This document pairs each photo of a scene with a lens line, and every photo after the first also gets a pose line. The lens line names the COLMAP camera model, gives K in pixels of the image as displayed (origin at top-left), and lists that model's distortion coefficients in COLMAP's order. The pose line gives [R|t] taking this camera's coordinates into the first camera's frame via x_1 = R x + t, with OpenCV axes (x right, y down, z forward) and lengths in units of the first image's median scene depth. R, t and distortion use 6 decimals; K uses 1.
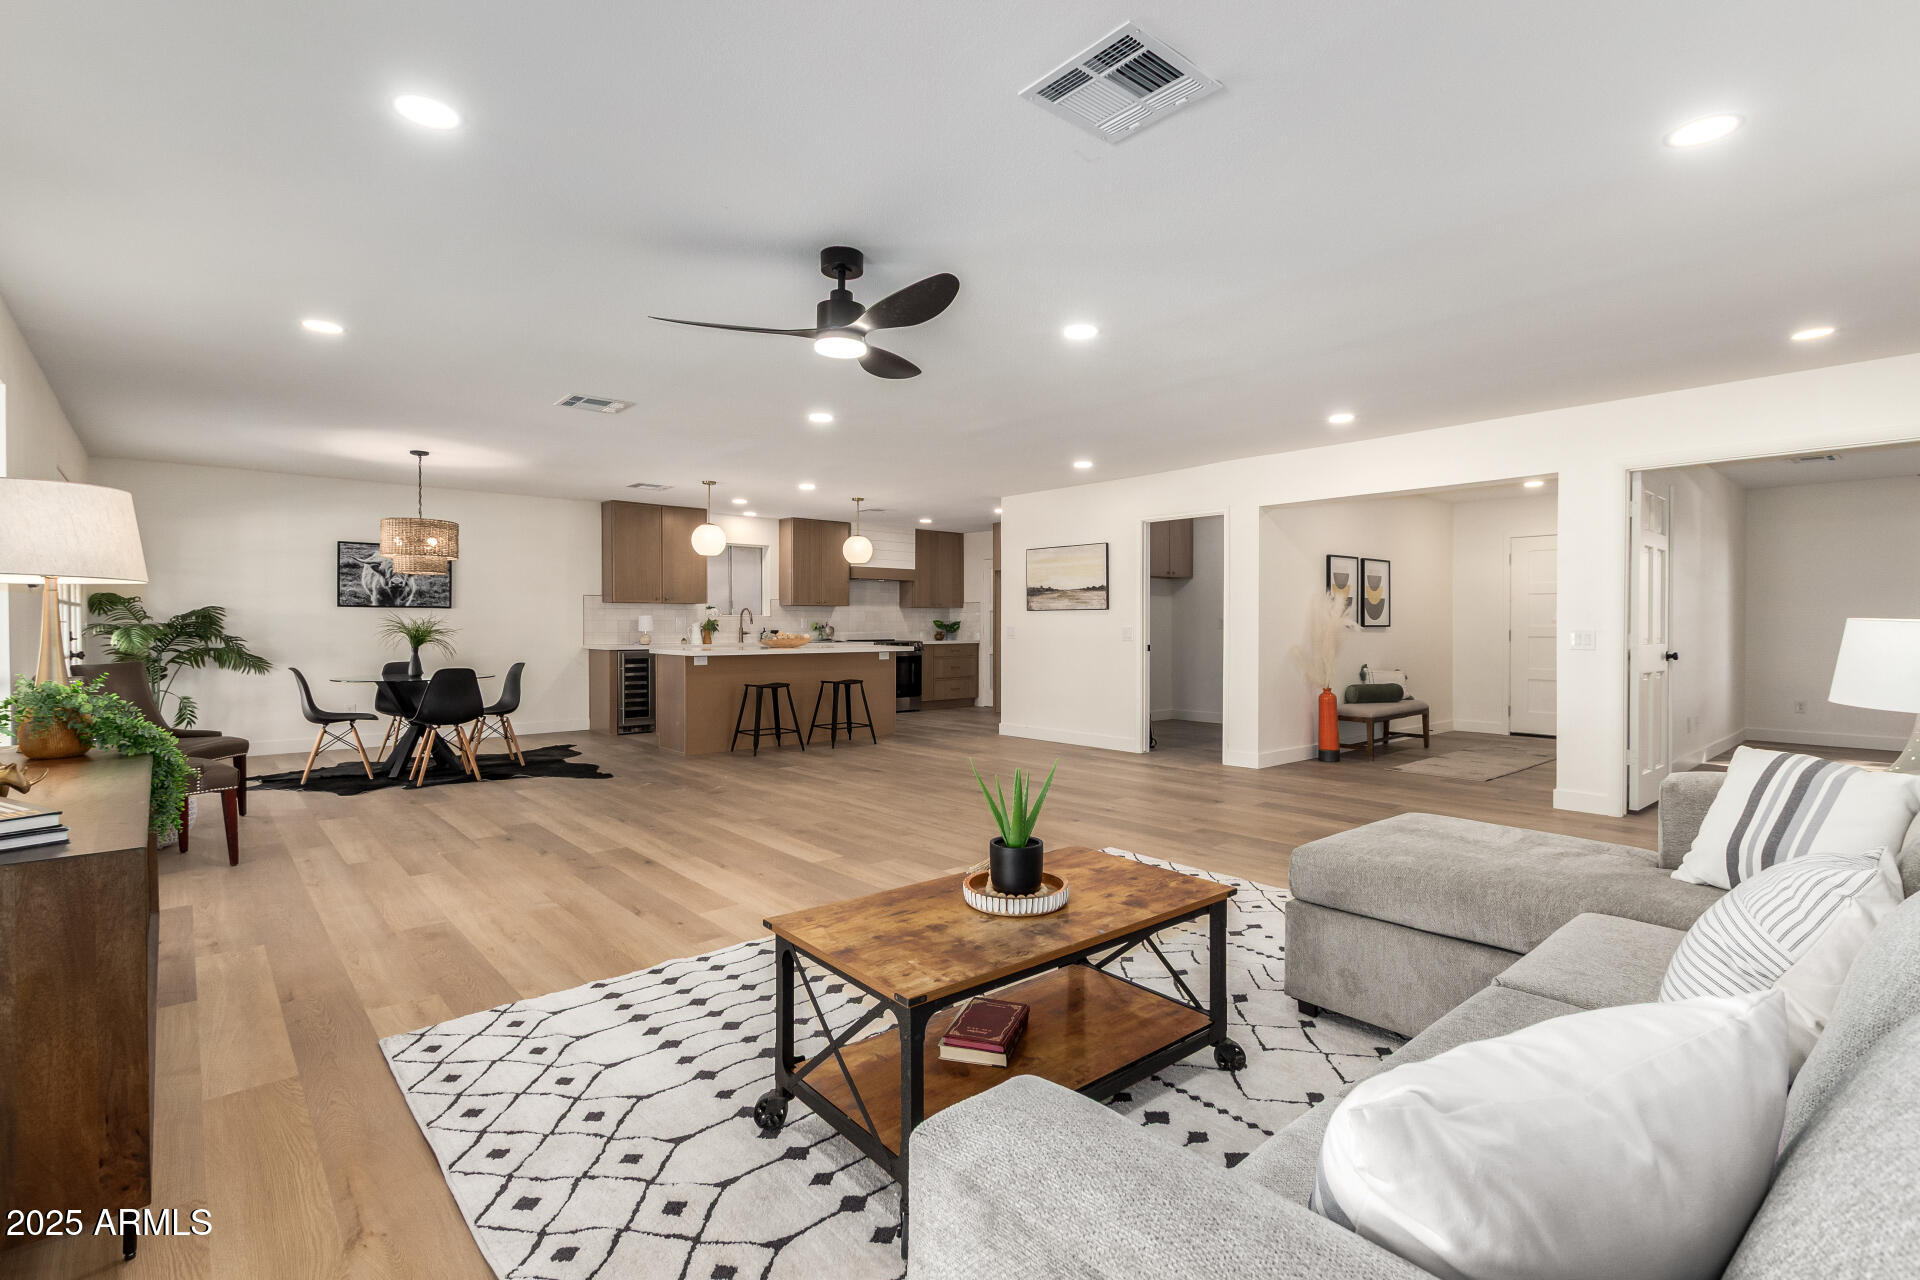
lens RADIAL K [[887.1, 0, 963.7], [0, 887.1, 629.3], [0, 0, 1]] dist [0.001229, 0.000135]
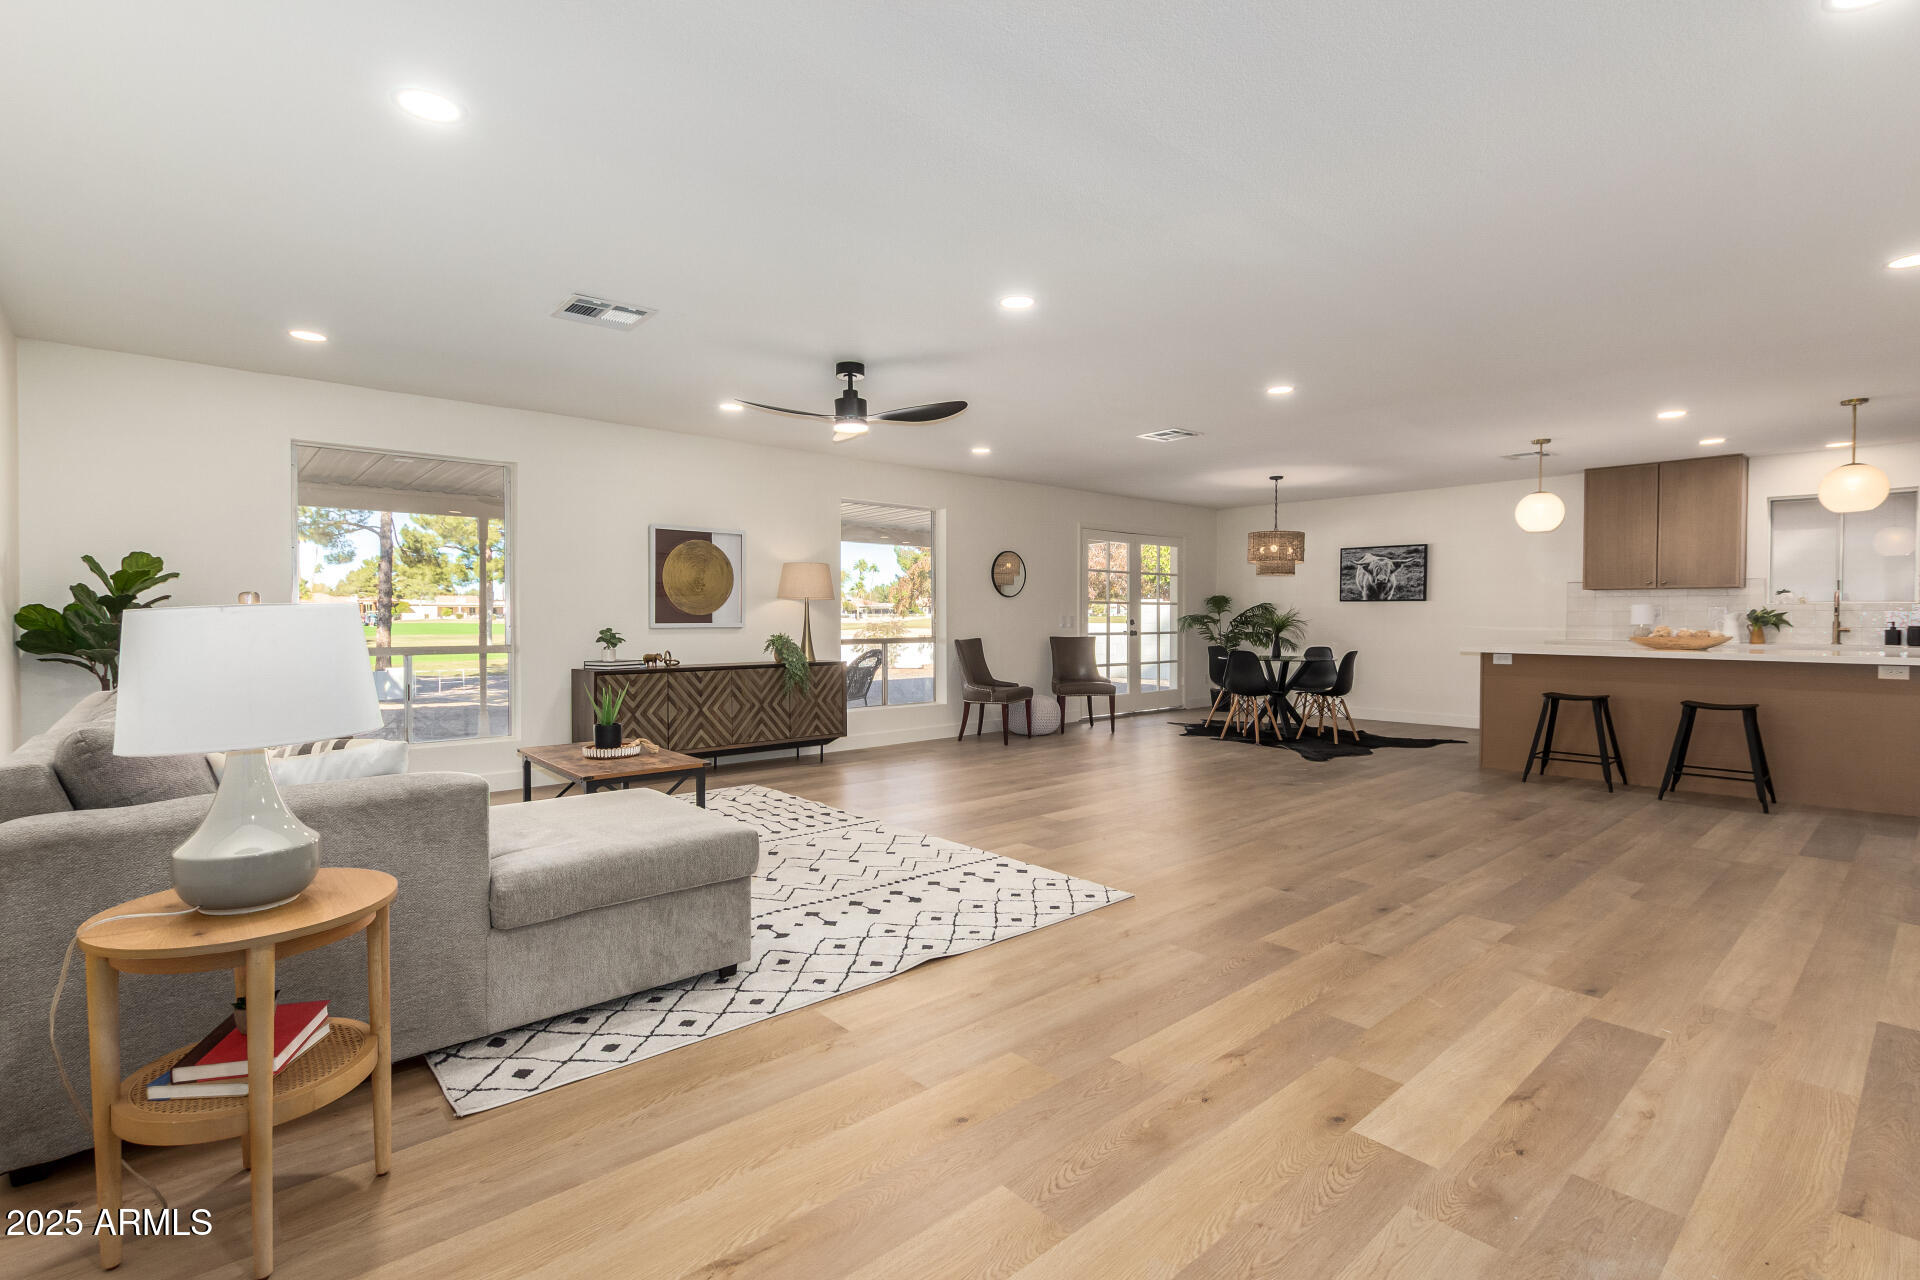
lens RADIAL K [[887.1, 0, 963.7], [0, 887.1, 629.3], [0, 0, 1]] dist [0.001229, 0.000135]
pose [[0.000696, 0.015817, -0.999875, 0.522662], [-0.007705, 0.999845, 0.015811, -0.002068], [0.999970, 0.007693, 0.000818, 0.465563]]
